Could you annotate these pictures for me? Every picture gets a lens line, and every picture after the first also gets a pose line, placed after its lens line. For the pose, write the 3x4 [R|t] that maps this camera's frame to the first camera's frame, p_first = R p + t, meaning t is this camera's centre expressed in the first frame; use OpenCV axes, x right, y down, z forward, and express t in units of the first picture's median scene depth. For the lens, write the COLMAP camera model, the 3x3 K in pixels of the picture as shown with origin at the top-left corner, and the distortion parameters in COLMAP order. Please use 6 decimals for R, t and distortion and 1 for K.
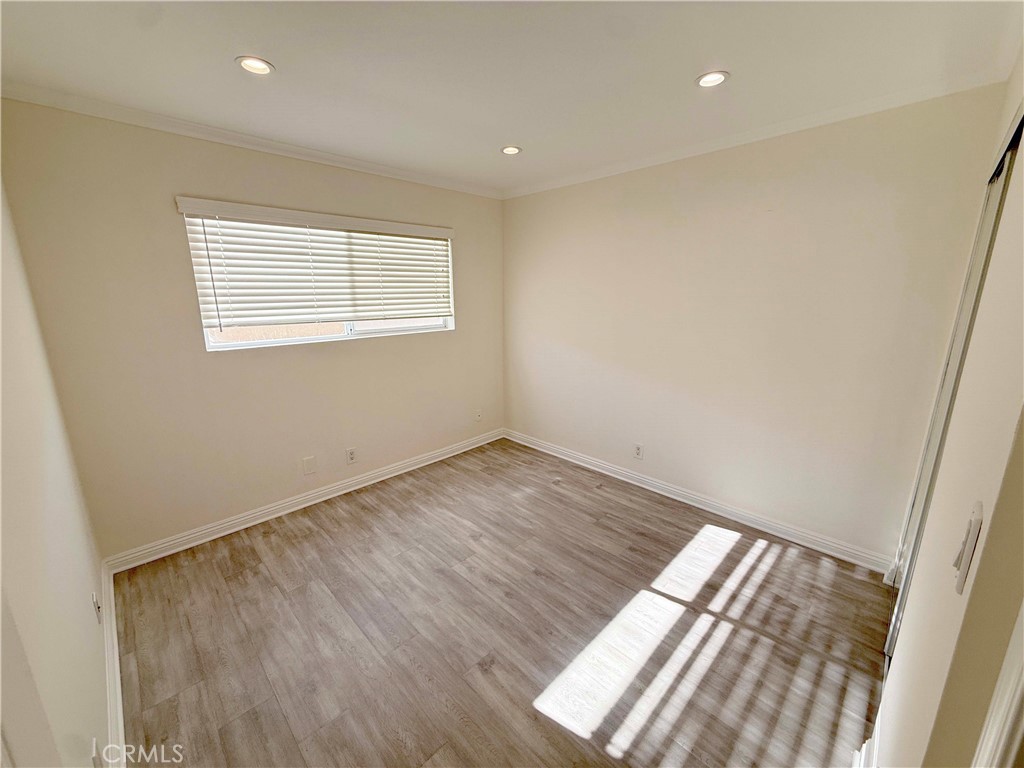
lens RADIAL K [[405.5, 0, 512.2], [0, 405.5, 376.0], [0, 0, 1]] dist [0.002365, -0.000193]
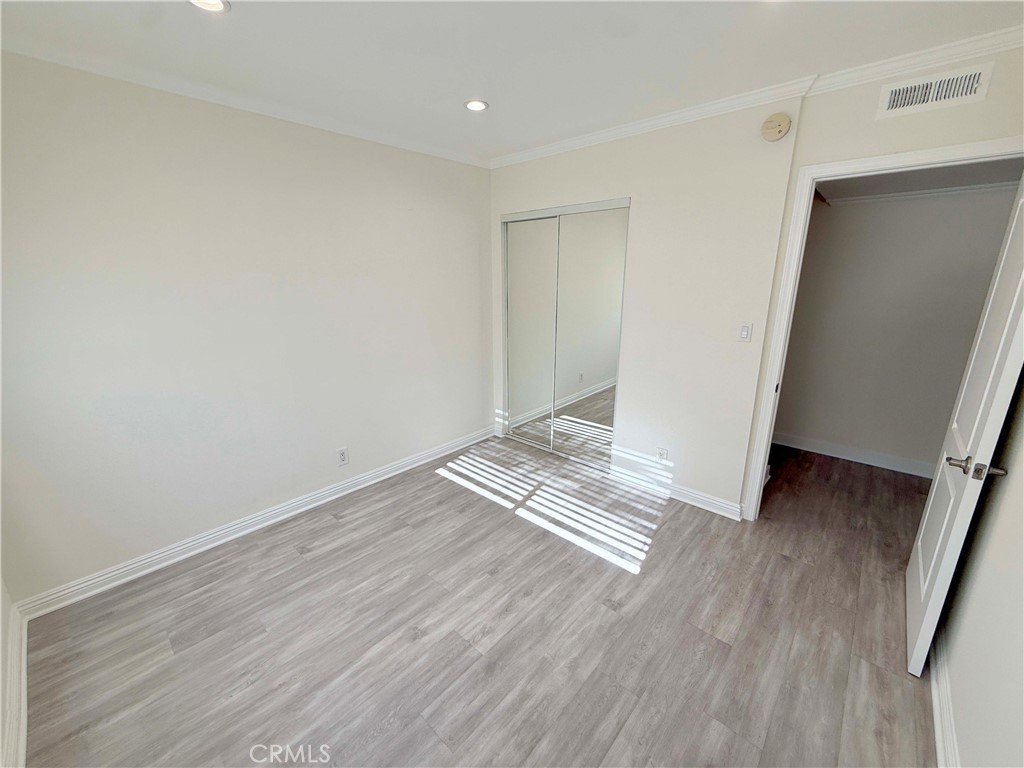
lens RADIAL K [[405.5, 0, 516.1], [0, 405.5, 385.1], [0, 0, 1]] dist [0.002365, -0.000193]
pose [[-0.047885, -0.255498, 0.965623, -0.729672], [0.208832, 0.942807, 0.259816, -0.156396], [-0.976778, 0.214095, 0.008210, 0.836268]]
